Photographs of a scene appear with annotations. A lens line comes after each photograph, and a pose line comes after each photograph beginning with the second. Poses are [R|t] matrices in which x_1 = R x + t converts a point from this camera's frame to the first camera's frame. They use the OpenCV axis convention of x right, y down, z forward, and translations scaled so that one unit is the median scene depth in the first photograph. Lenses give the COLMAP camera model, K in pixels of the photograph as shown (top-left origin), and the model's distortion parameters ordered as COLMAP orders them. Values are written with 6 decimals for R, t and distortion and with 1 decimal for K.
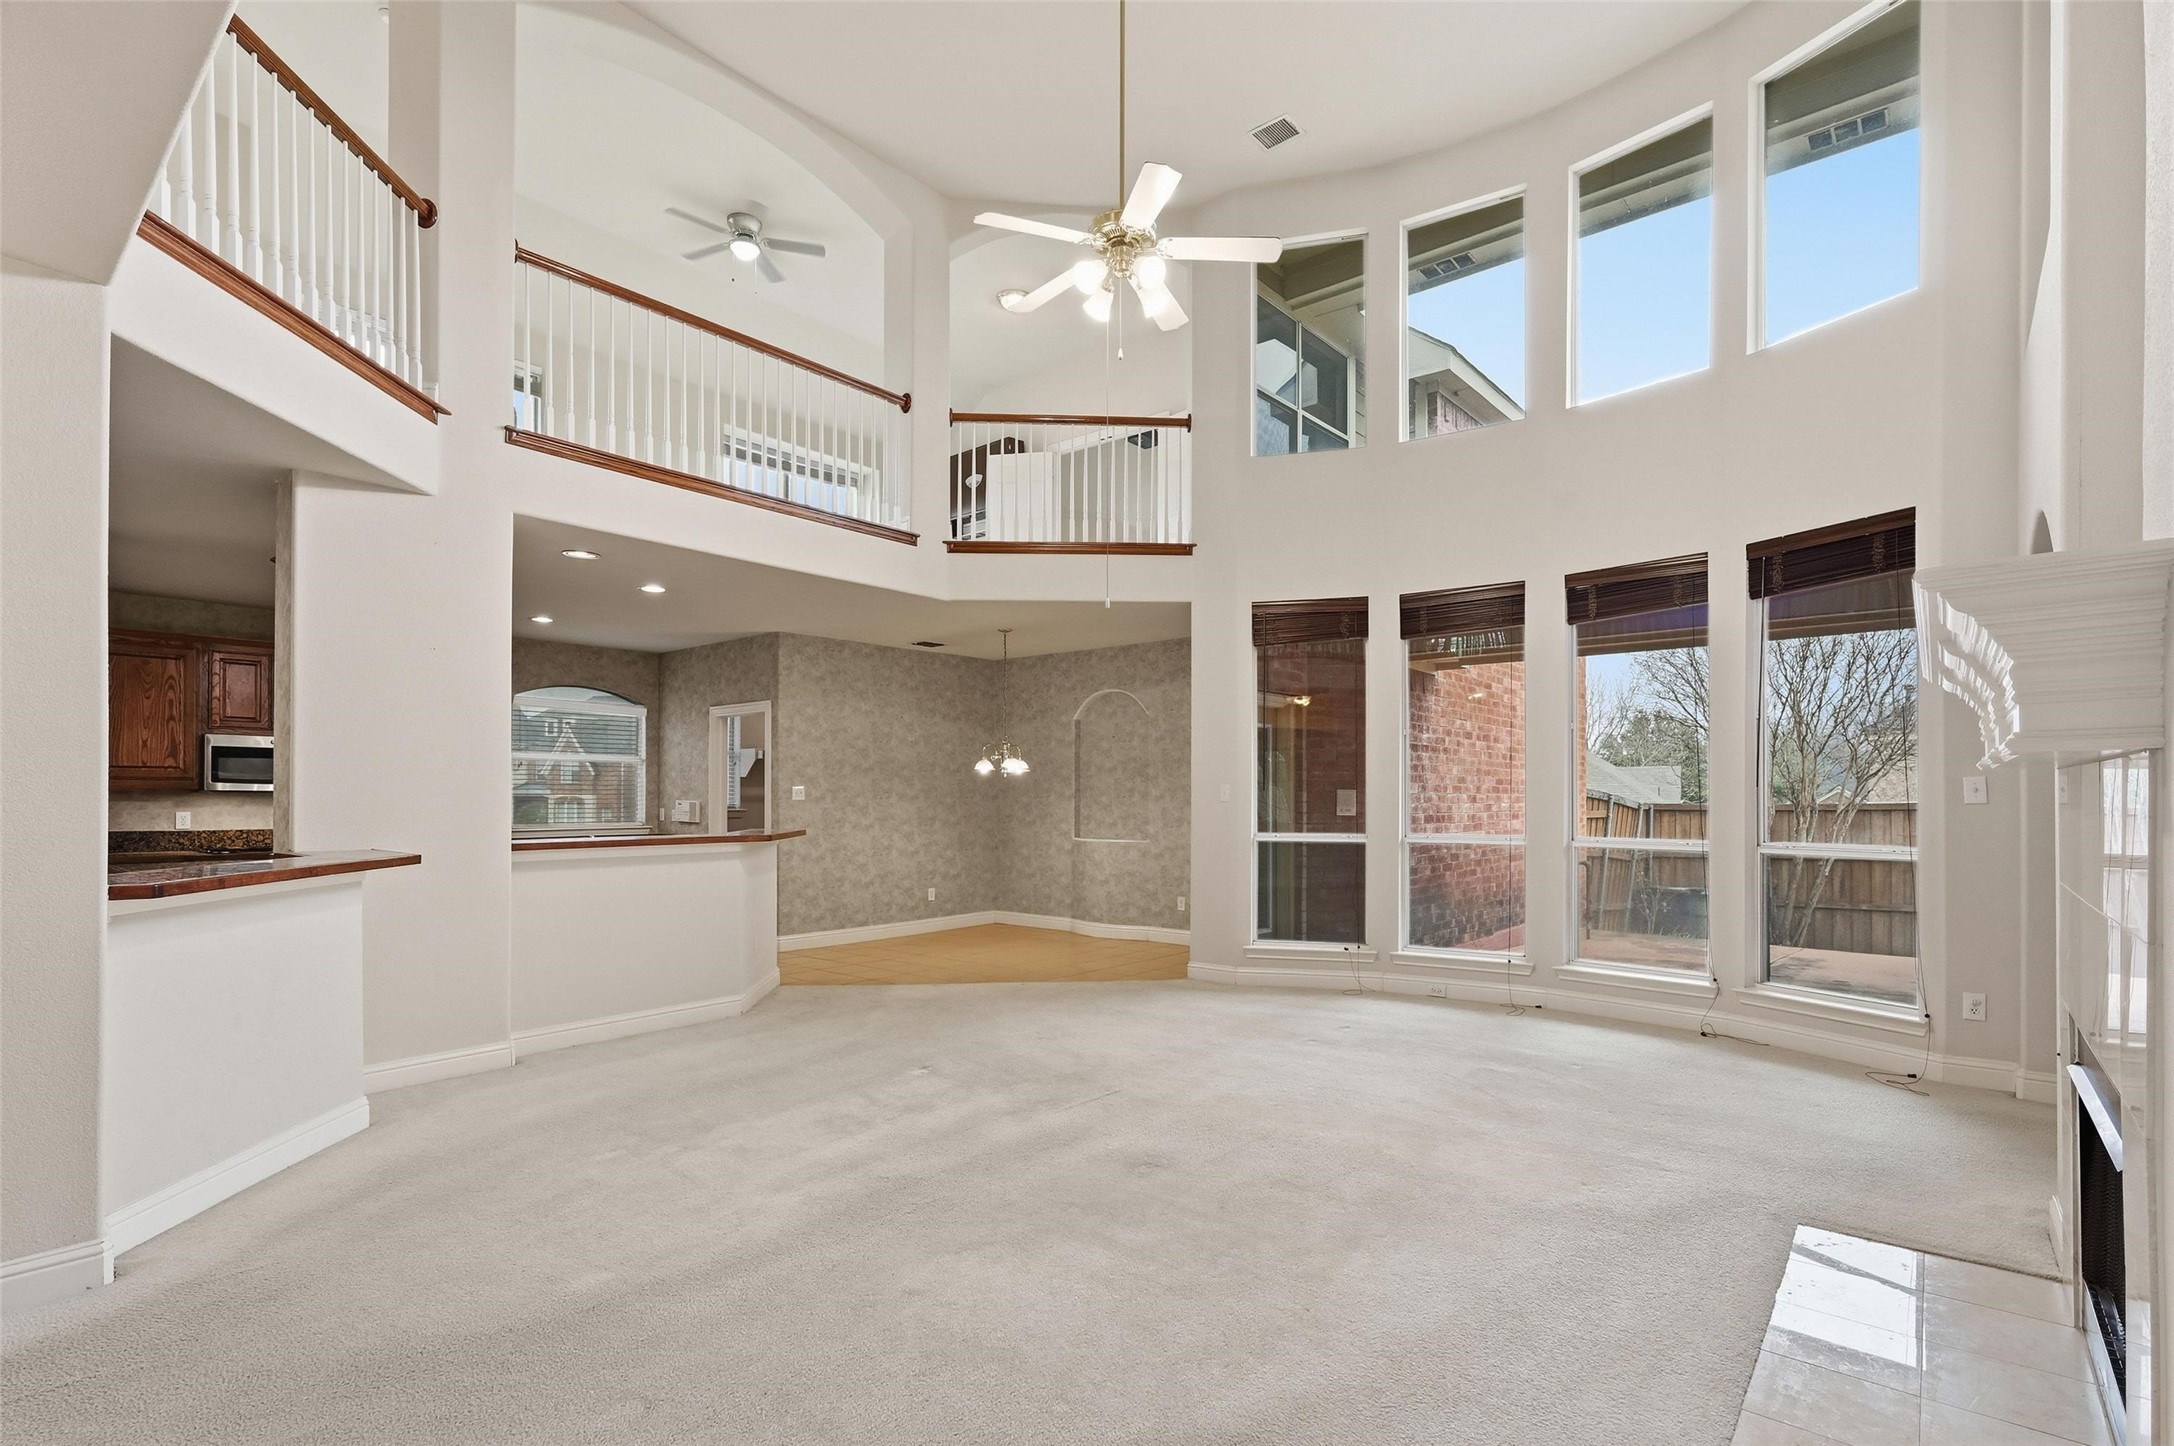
lens RADIAL K [[1010.0, 0, 1099.5], [0, 1010.0, 809.6], [0, 0, 1]] dist [0.006009, 0.000686]
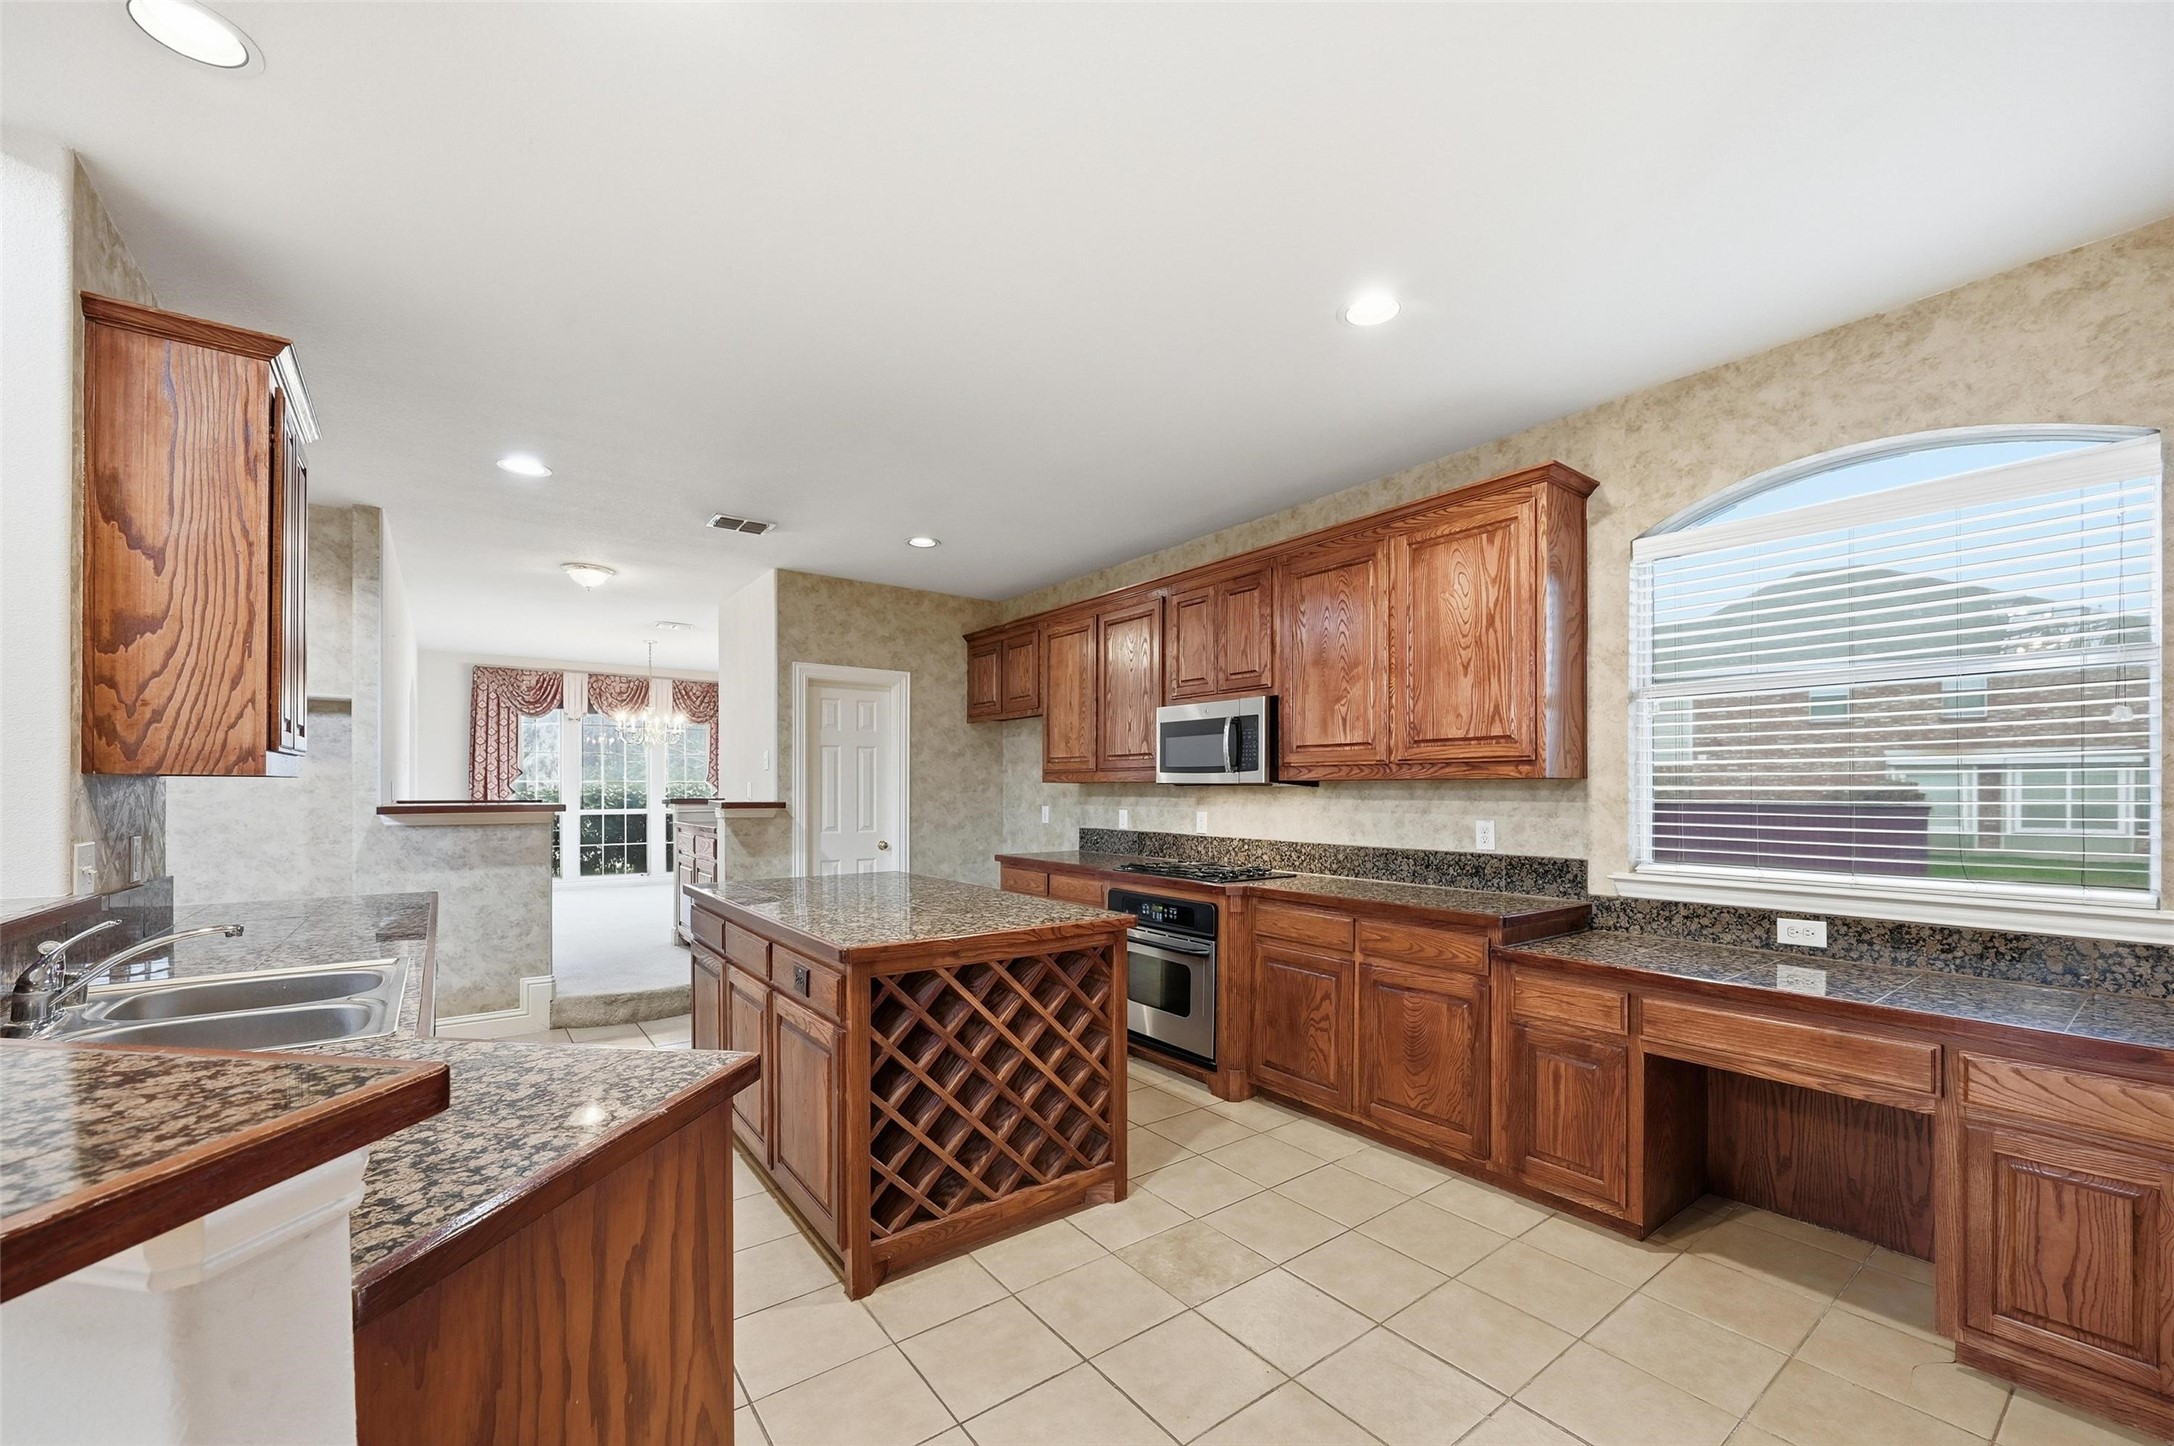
lens RADIAL K [[856.0, 0, 1080.3], [0, 856.0, 789.3], [0, 0, 1]] dist [-0.000753, 0.000558]
pose [[-0.230920, -0.000783, -0.972972, -0.189240], [-0.011366, 0.999934, 0.001893, -0.010841], [0.972906, 0.011496, -0.230914, 0.802557]]
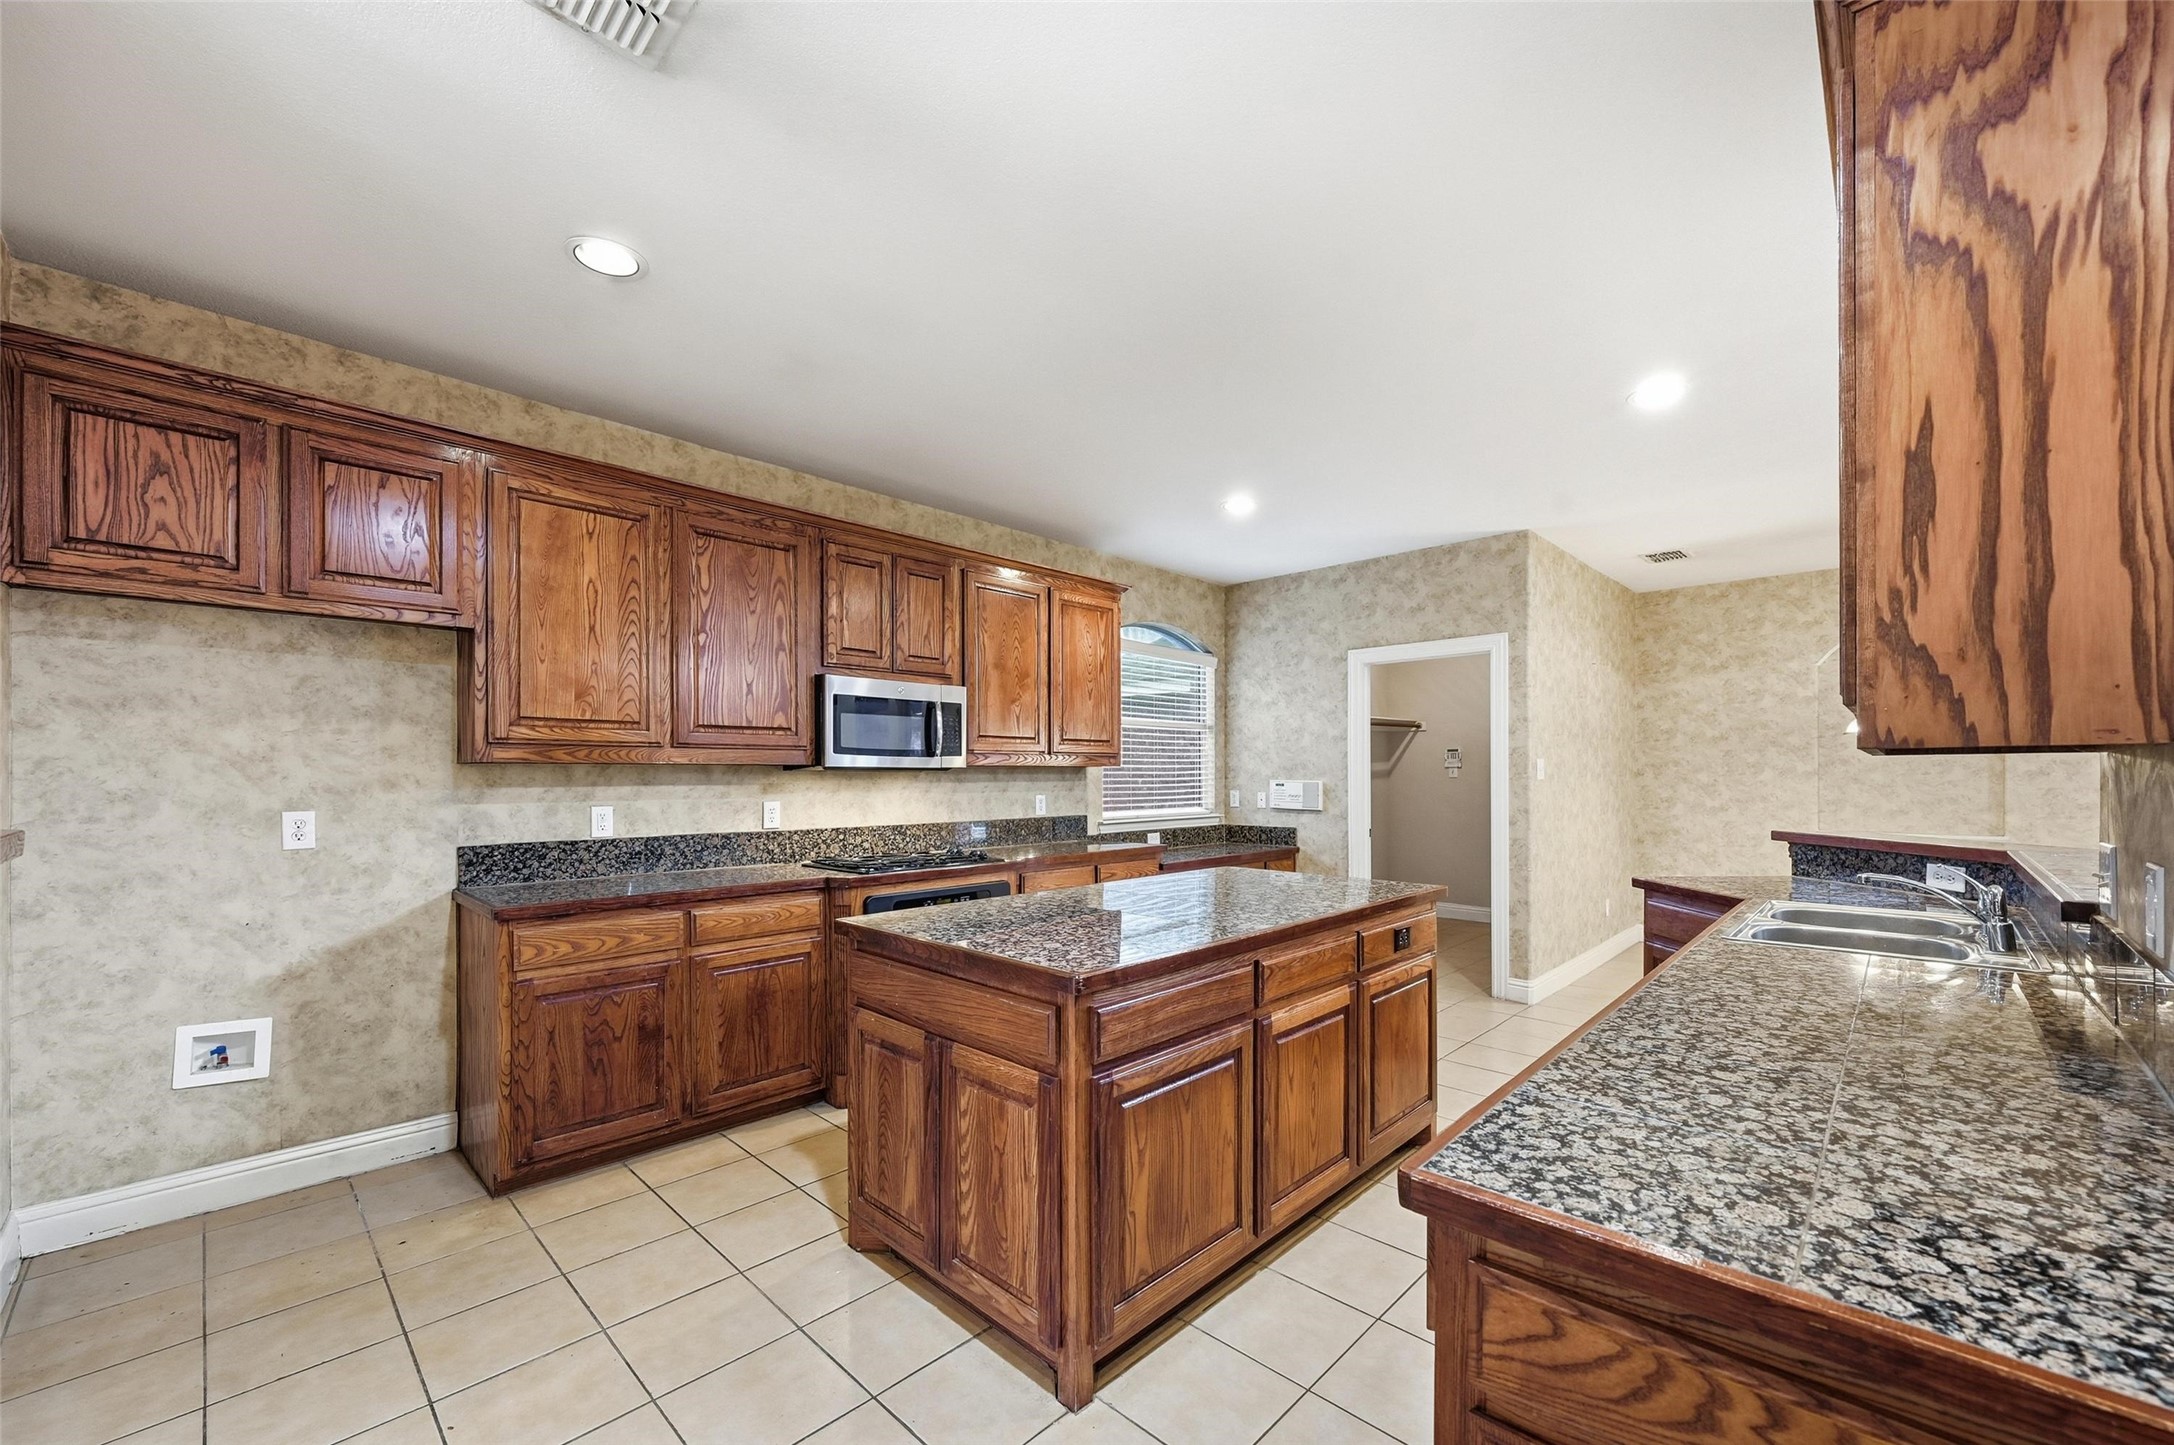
lens RADIAL K [[856.0, 0, 1110.6], [0, 856.0, 769.9], [0, 0, 1]] dist [-0.000753, 0.000558]
pose [[0.997683, -0.000190, -0.068038, -0.497916], [-0.000681, 0.999918, -0.012786, -0.007680], [0.068035, 0.012802, 0.997601, 0.368347]]
